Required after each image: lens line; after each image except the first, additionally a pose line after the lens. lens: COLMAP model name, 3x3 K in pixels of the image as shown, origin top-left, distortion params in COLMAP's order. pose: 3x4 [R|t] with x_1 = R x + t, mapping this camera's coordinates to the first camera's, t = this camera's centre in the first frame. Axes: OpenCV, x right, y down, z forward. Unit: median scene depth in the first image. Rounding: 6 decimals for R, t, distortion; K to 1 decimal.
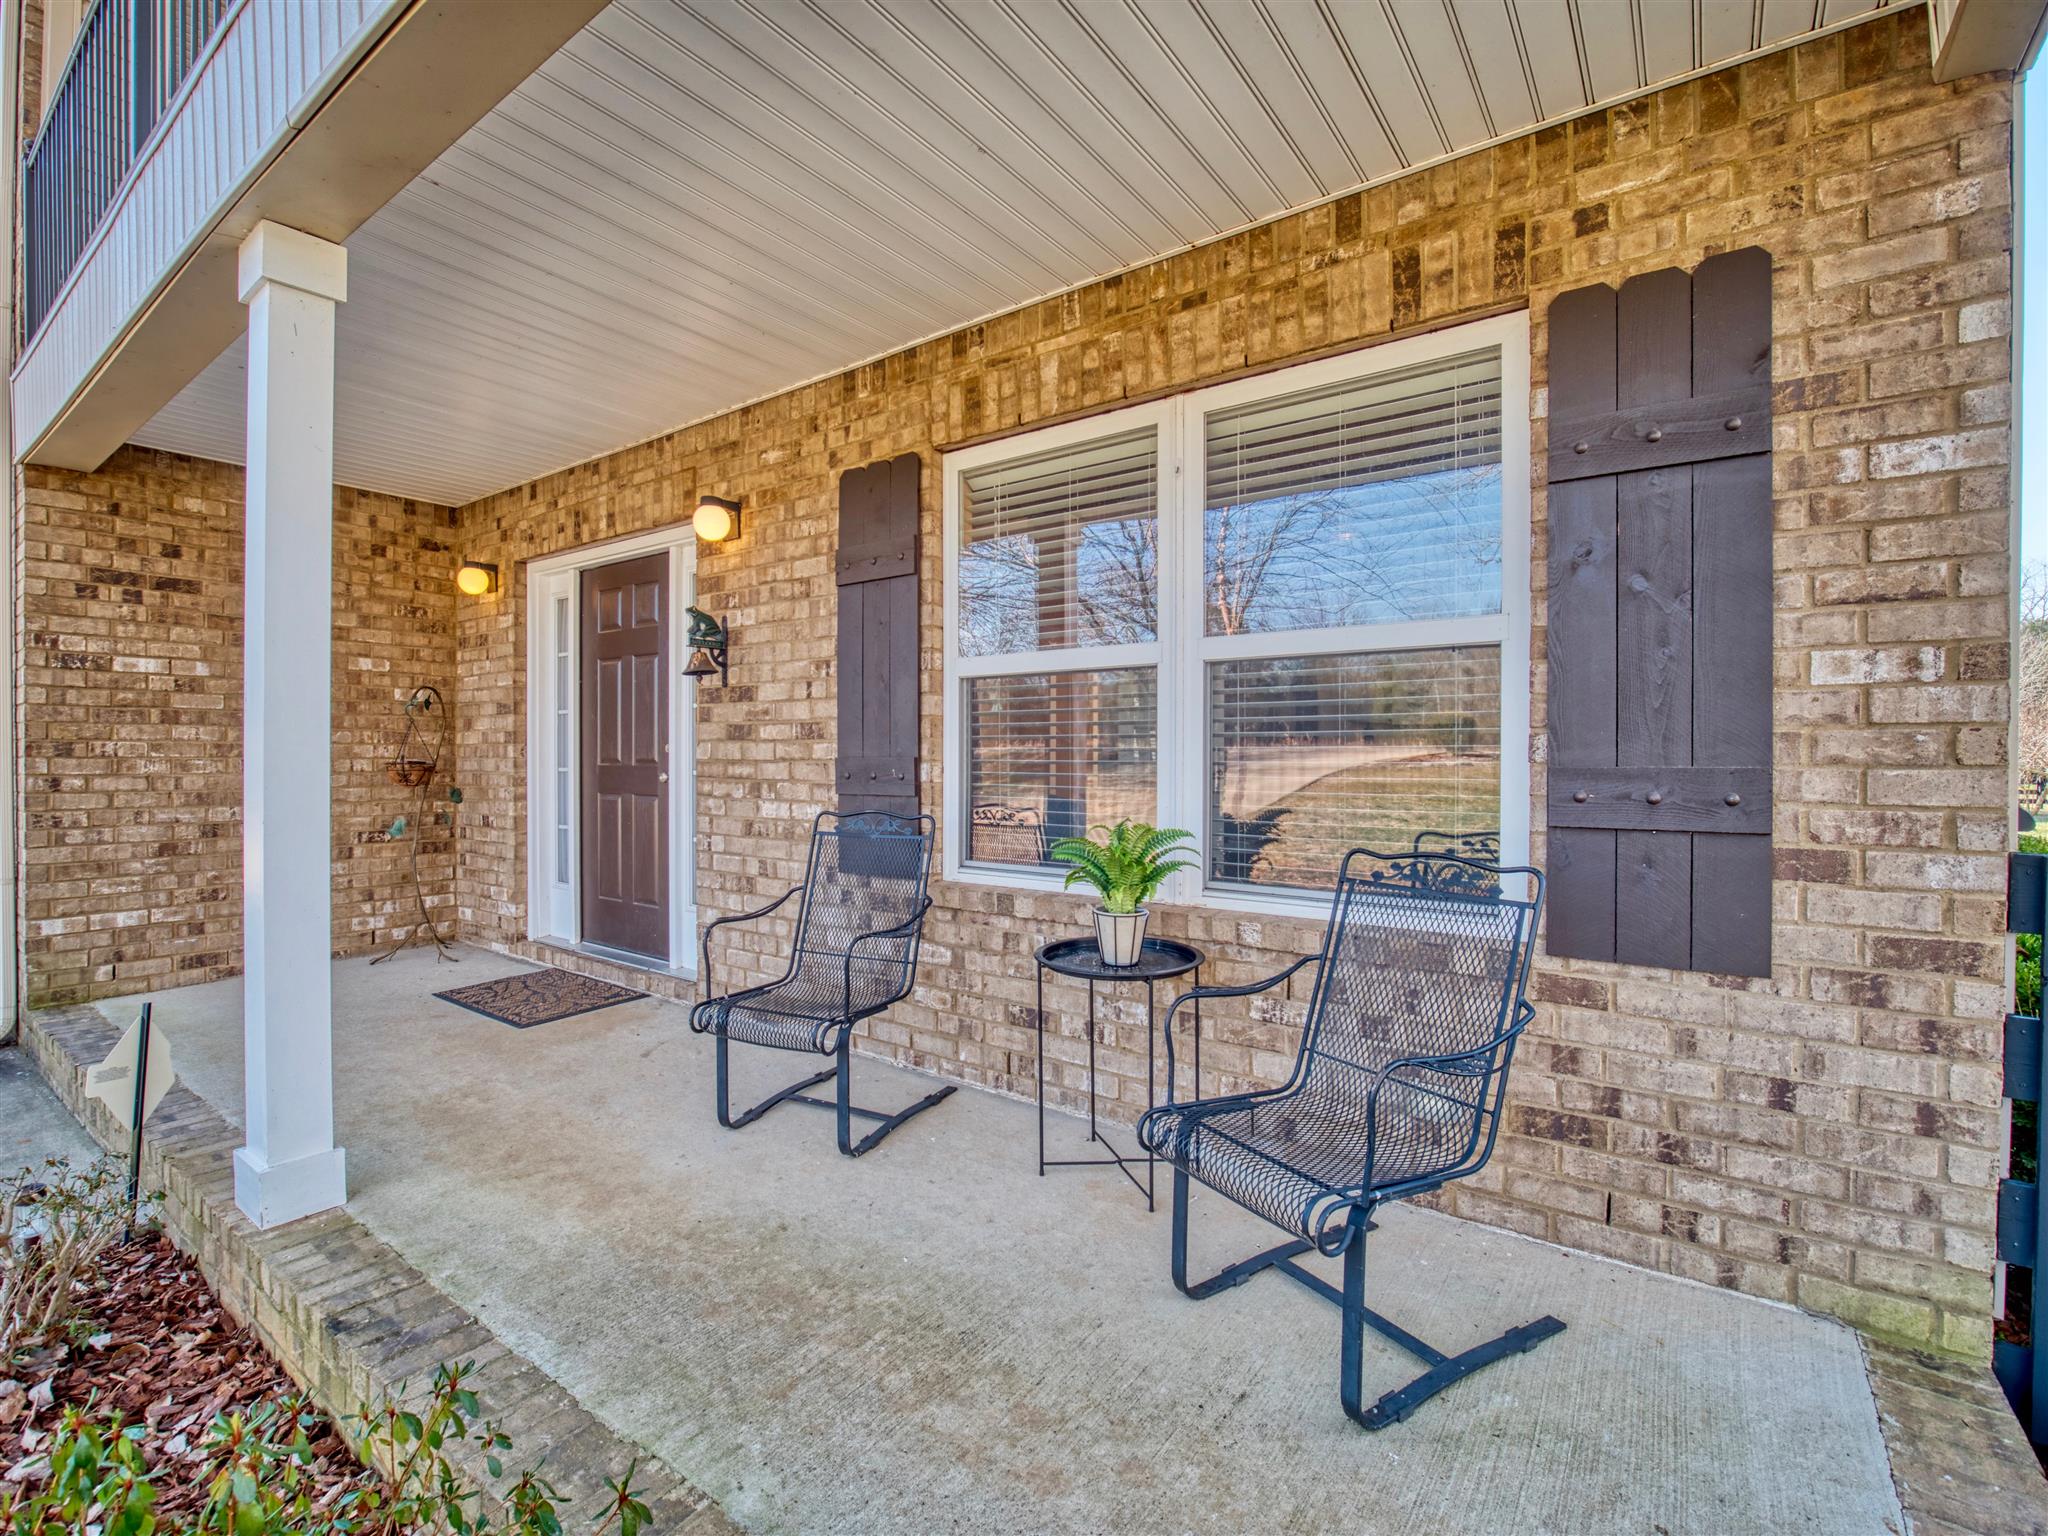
lens RADIAL K [[933.3, 0, 1017.8], [0, 933.3, 767.0], [0, 0, 1]] dist [-0.006051, -0.001090]
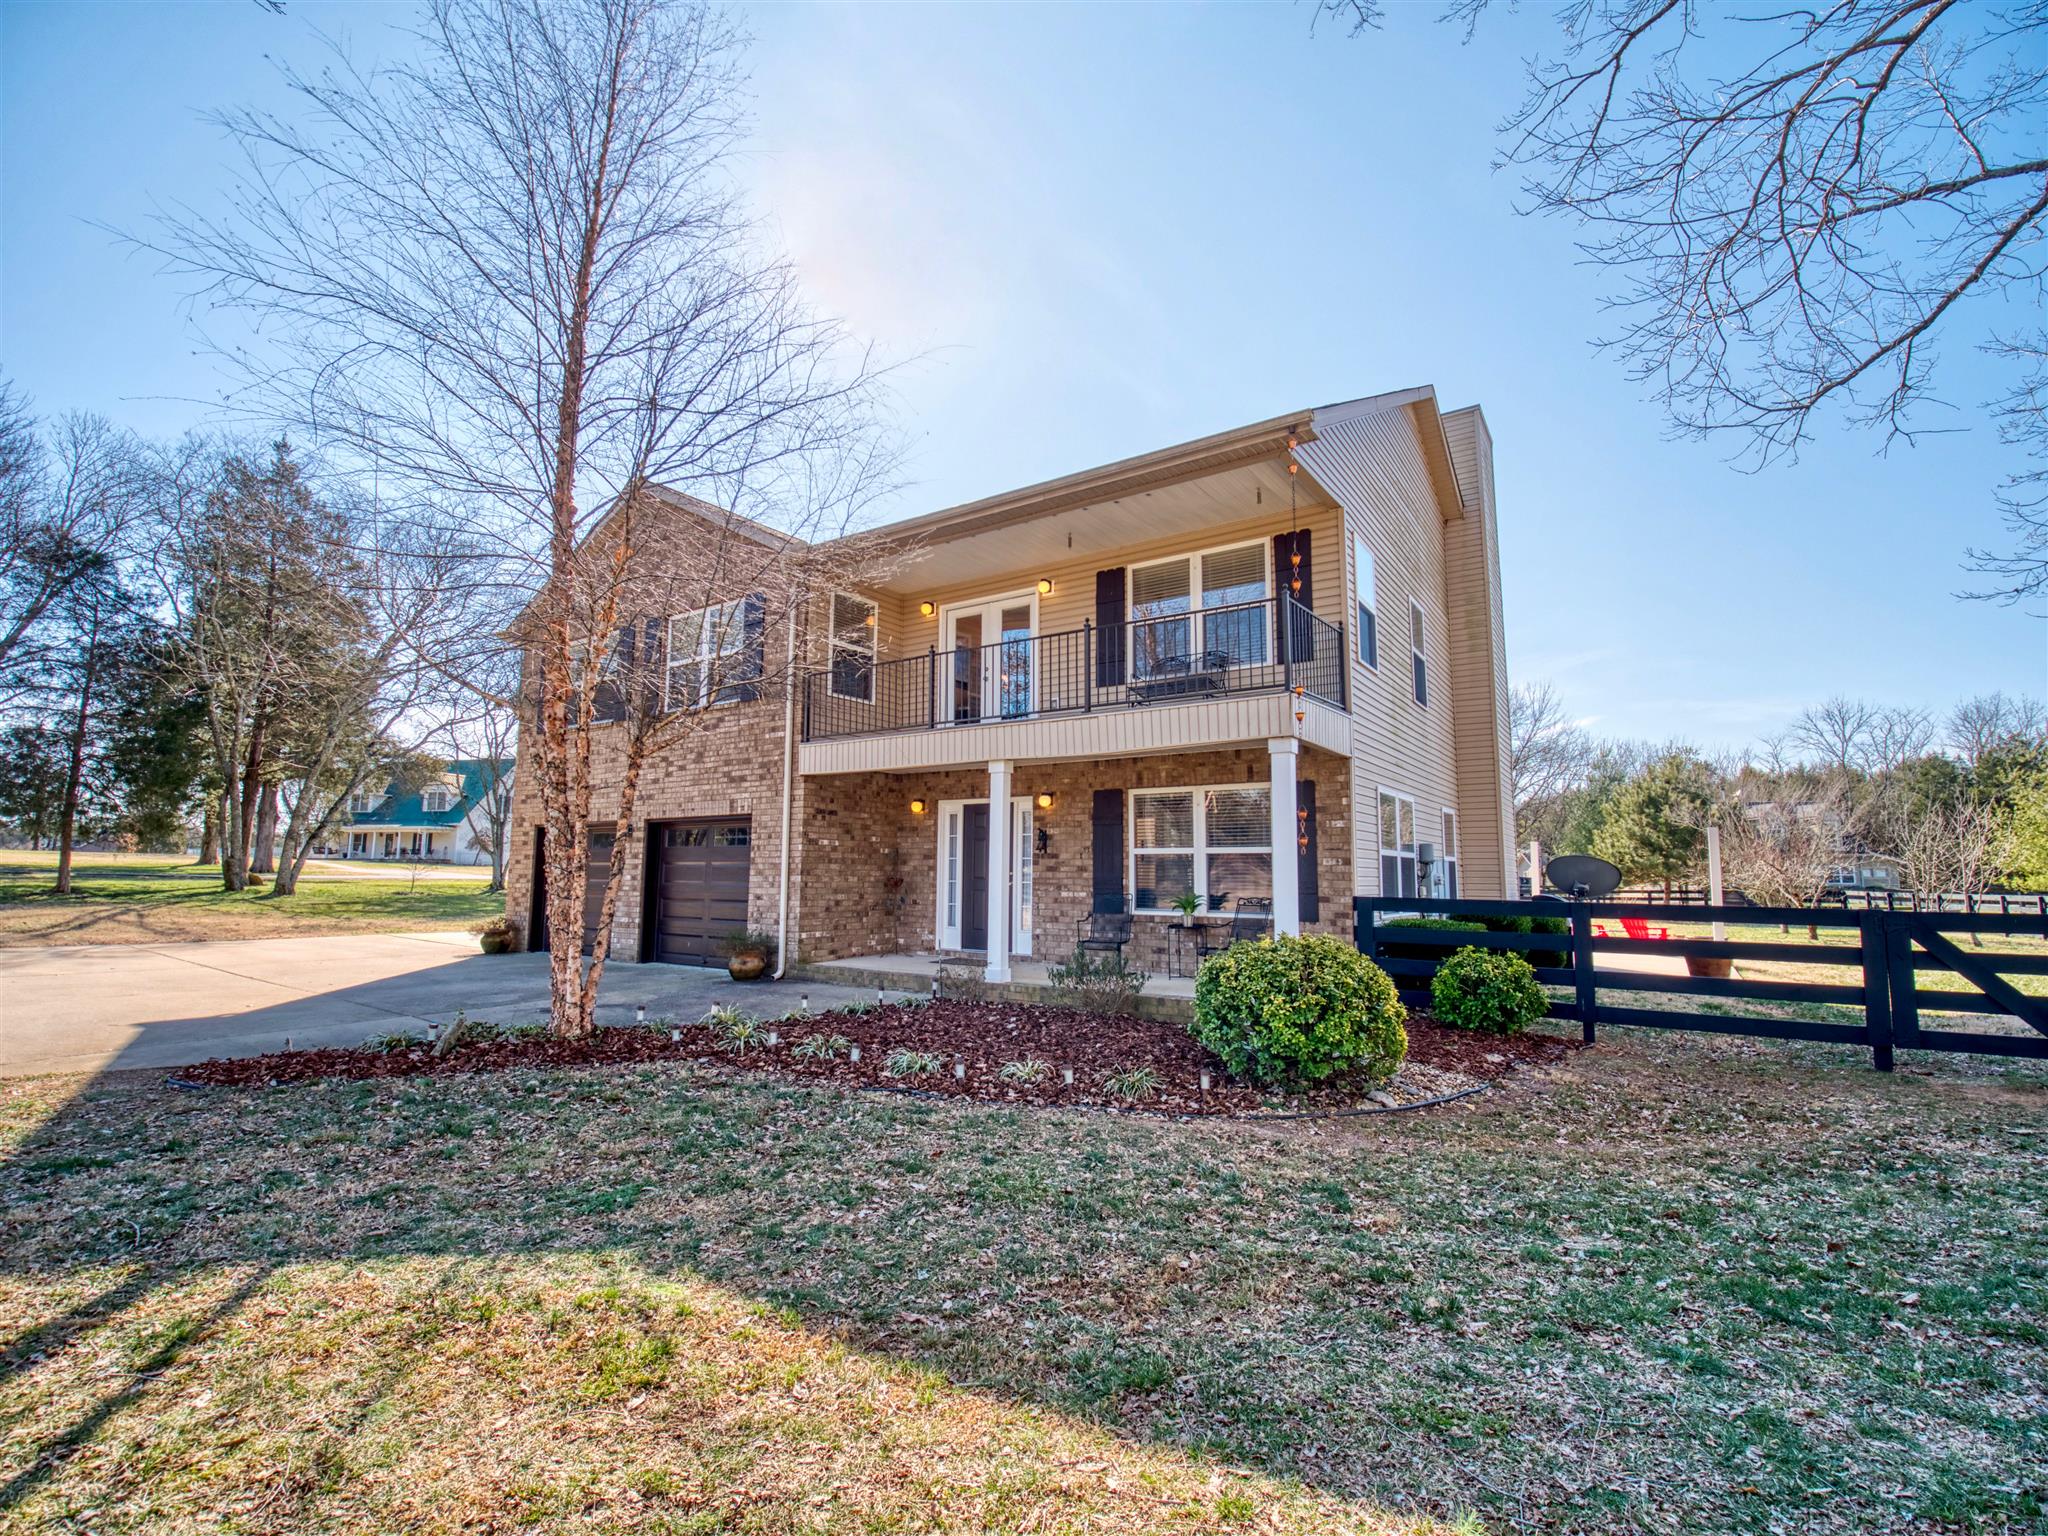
lens RADIAL K [[933.3, 0, 1026.3], [0, 933.3, 765.6], [0, 0, 1]] dist [-0.006051, -0.001090]
pose [[0.999246, 0.010698, 0.037316, -0.559750], [-0.005842, 0.991771, -0.127888, 0.020968], [-0.038377, 0.127574, 0.991086, -2.305270]]
